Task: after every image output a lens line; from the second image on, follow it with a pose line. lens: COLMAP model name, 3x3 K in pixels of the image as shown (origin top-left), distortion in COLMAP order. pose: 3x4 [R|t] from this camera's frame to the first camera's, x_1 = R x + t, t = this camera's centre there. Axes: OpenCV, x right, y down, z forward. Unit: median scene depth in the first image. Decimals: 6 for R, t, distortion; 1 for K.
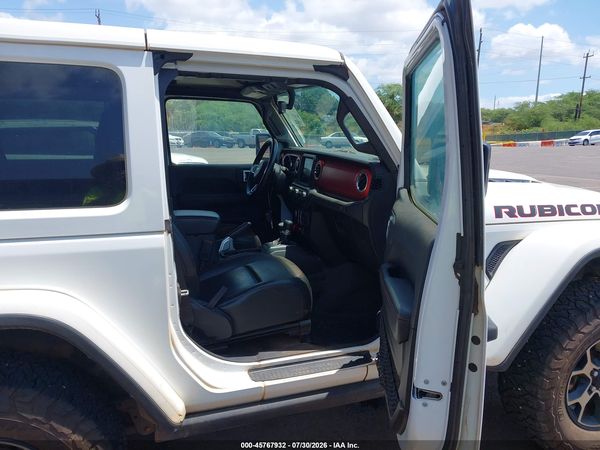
lens RADIAL K [[478.1, 0, 300.0], [0, 478.1, 225.0], [0, 0, 1]] dist [0.014886, -0.014755]
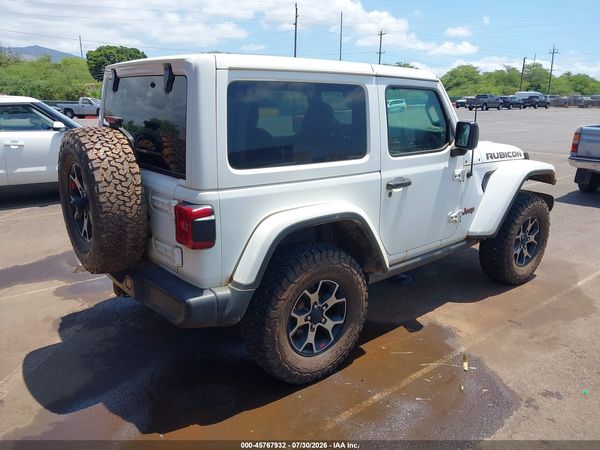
lens RADIAL K [[478.1, 0, 300.0], [0, 478.1, 225.0], [0, 0, 1]] dist [0.014886, -0.014755]
pose [[0.930330, -0.091112, 0.355226, -0.950750], [0.068488, 0.994770, 0.075779, 0.047855], [-0.360272, -0.046171, 0.931704, -0.511563]]
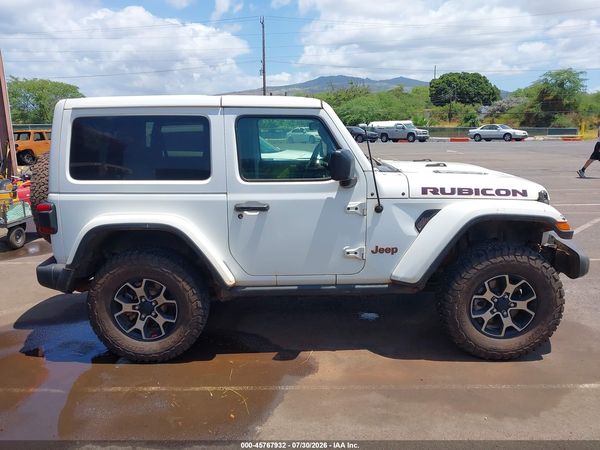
lens RADIAL K [[478.1, 0, 300.0], [0, 478.1, 225.0], [0, 0, 1]] dist [0.014886, -0.014755]
pose [[0.950493, 0.050628, -0.306593, 0.492308], [-0.046250, 0.998698, 0.021531, 0.070077], [0.307284, -0.006285, 0.951597, -0.650088]]
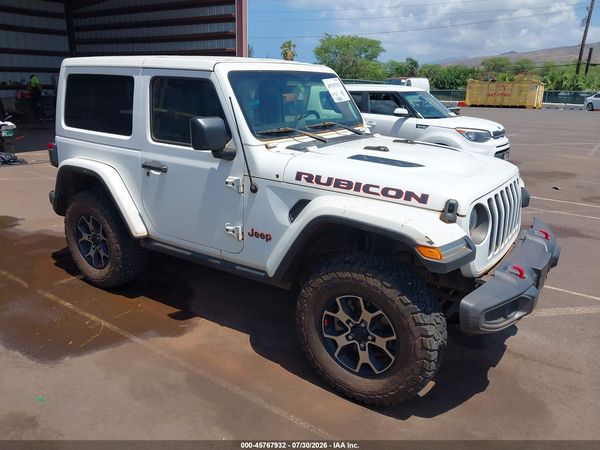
lens RADIAL K [[483.3, 0, 289.3], [0, 483.3, 227.3], [0, 0, 1]] dist [0.108967, -0.195818]
pose [[0.587239, 0.246303, -0.771029, 1.445386], [-0.180671, 0.968430, 0.171758, -0.113653], [0.788992, 0.038440, 0.613200, 0.119072]]
